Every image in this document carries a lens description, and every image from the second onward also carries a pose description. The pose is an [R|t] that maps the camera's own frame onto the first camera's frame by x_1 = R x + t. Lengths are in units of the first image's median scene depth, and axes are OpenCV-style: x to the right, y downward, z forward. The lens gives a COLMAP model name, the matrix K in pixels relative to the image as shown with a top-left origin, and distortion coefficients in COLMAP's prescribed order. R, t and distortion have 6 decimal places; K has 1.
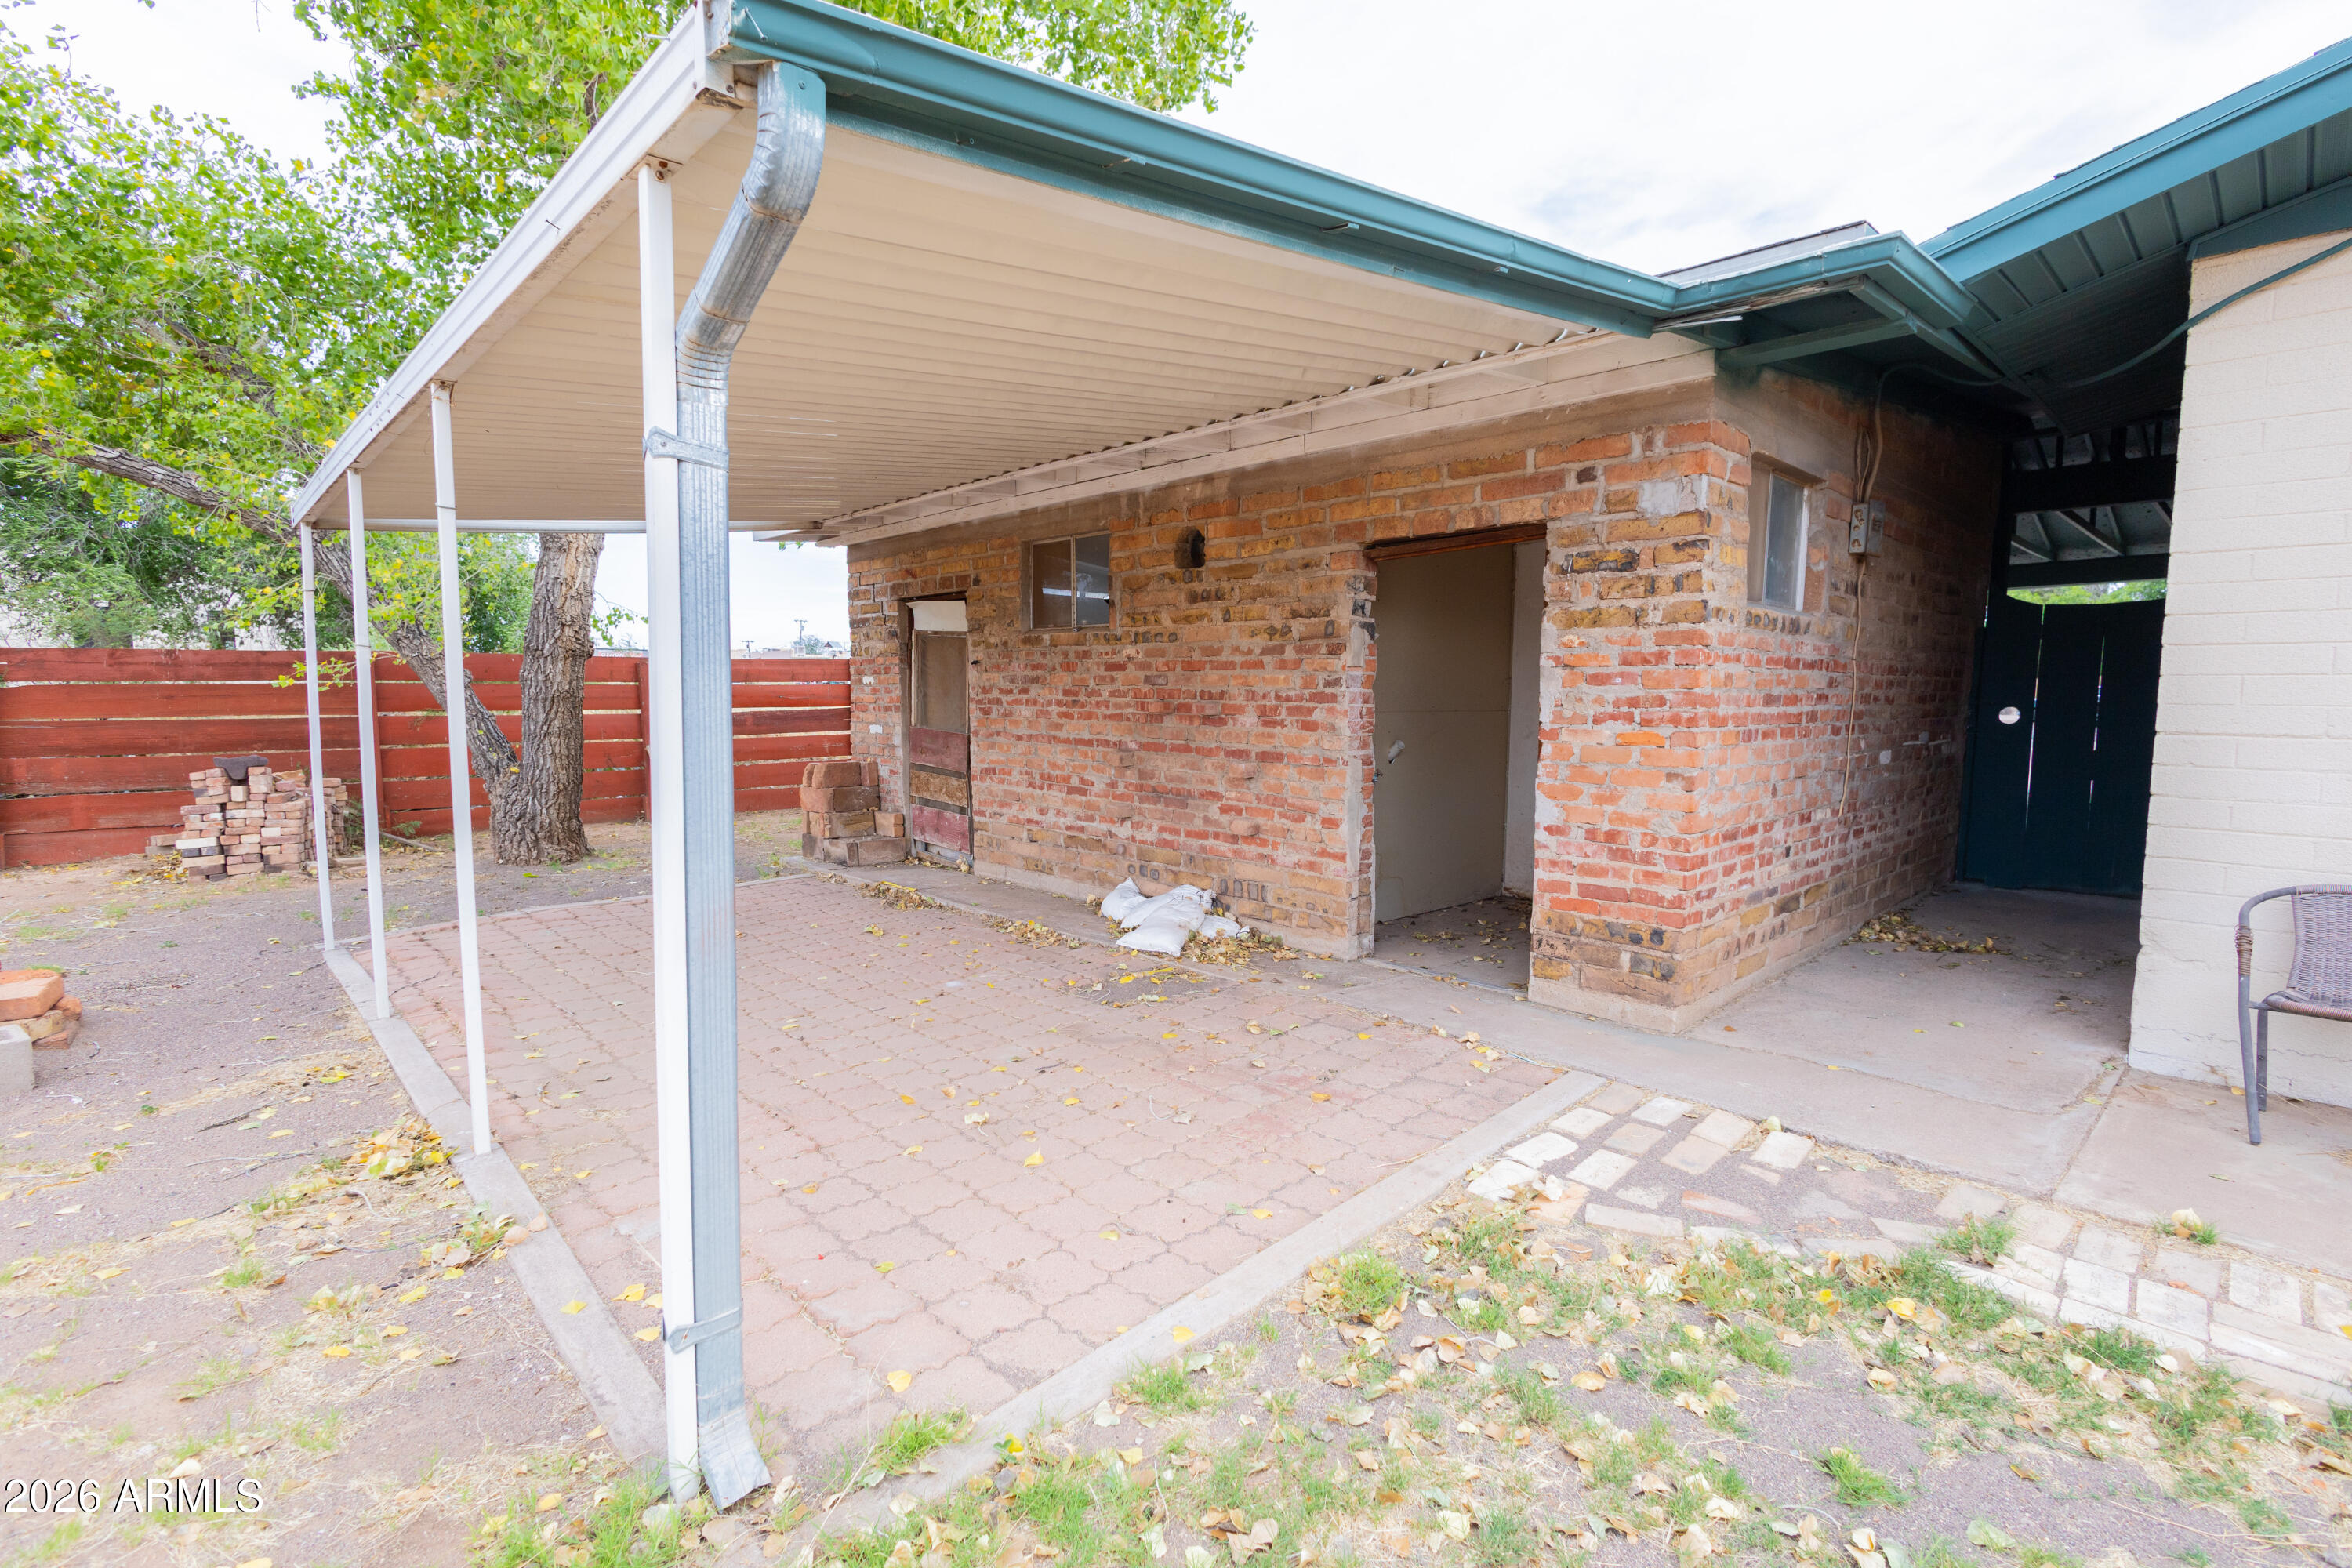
lens RADIAL K [[1070.7, 0, 1184.5], [0, 1070.7, 774.9], [0, 0, 1]] dist [0.012337, -0.005456]
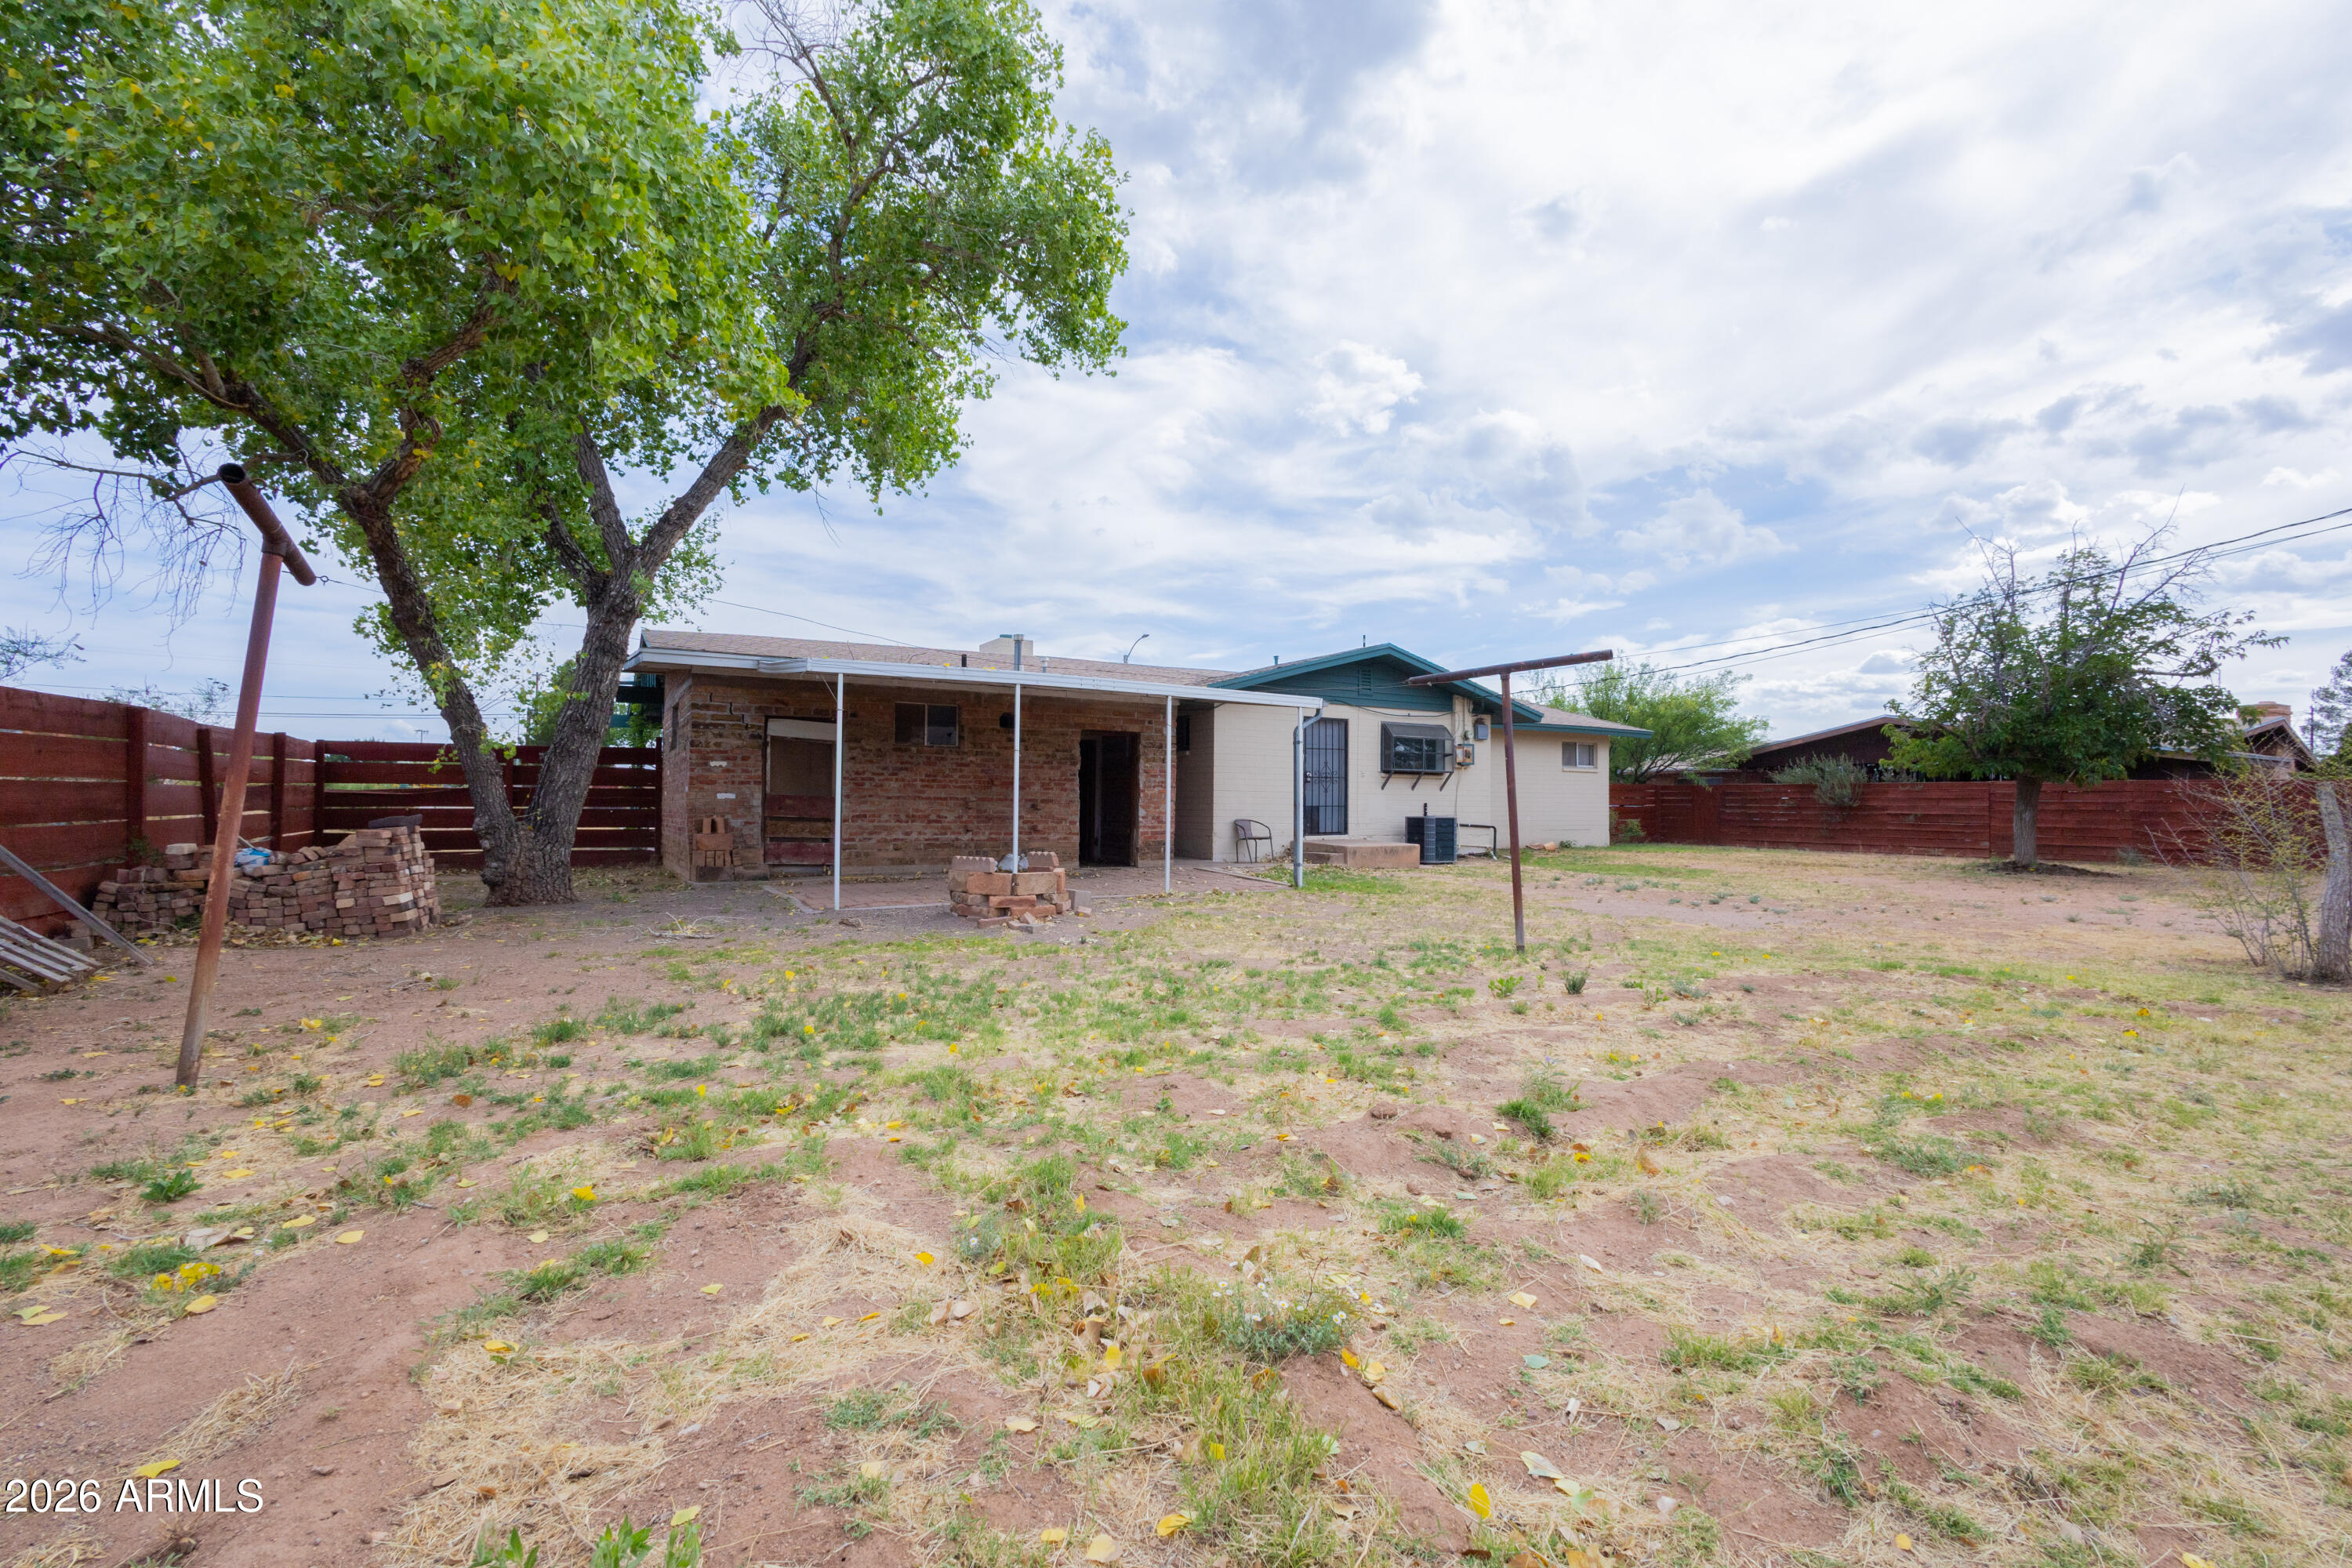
lens RADIAL K [[1070.7, 0, 1170.5], [0, 1070.7, 799.1], [0, 0, 1]] dist [0.012337, -0.005456]
pose [[0.240011, 0.007999, 0.970737, -3.365124], [0.073582, 0.996939, -0.026407, 0.099820], [-0.967978, 0.077767, 0.238687, 0.051181]]
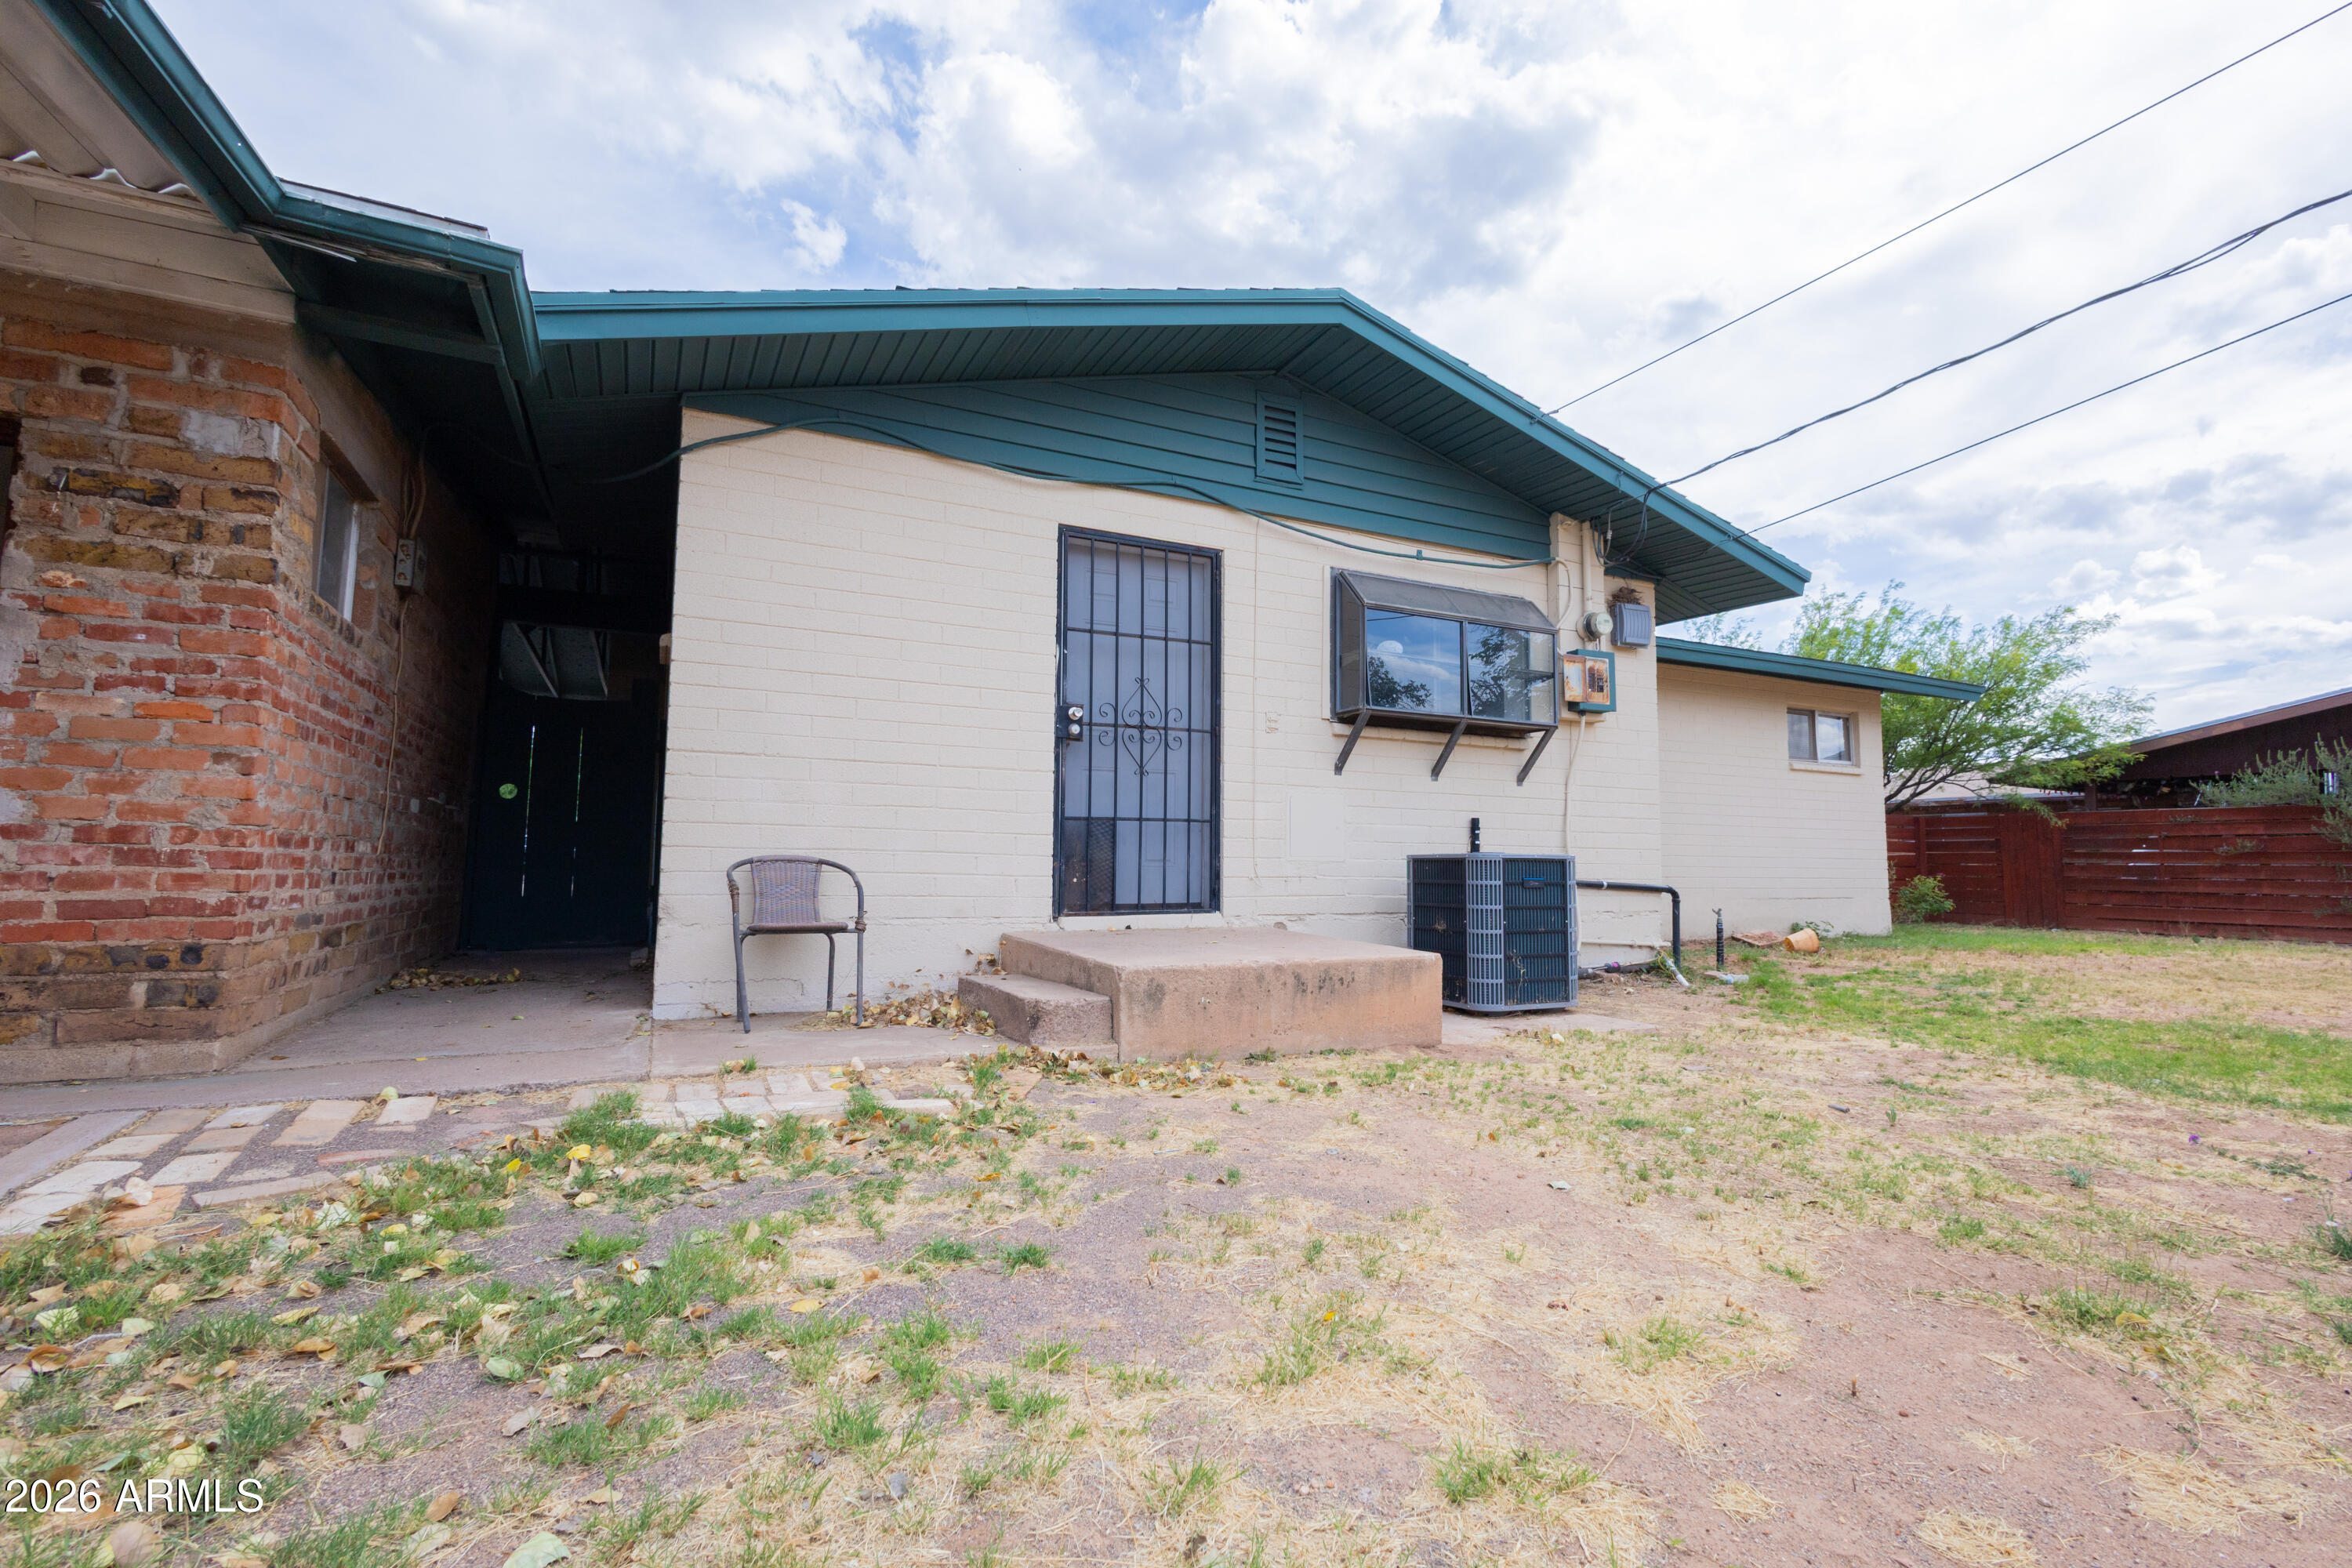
lens RADIAL K [[1070.7, 0, 1177.4], [0, 1070.7, 783.8], [0, 0, 1]] dist [0.012337, -0.005456]
pose [[0.299470, 0.078732, 0.950852, -0.119779], [0.070656, 0.992023, -0.104394, 0.159776], [-0.951486, 0.098446, 0.291518, 0.043388]]
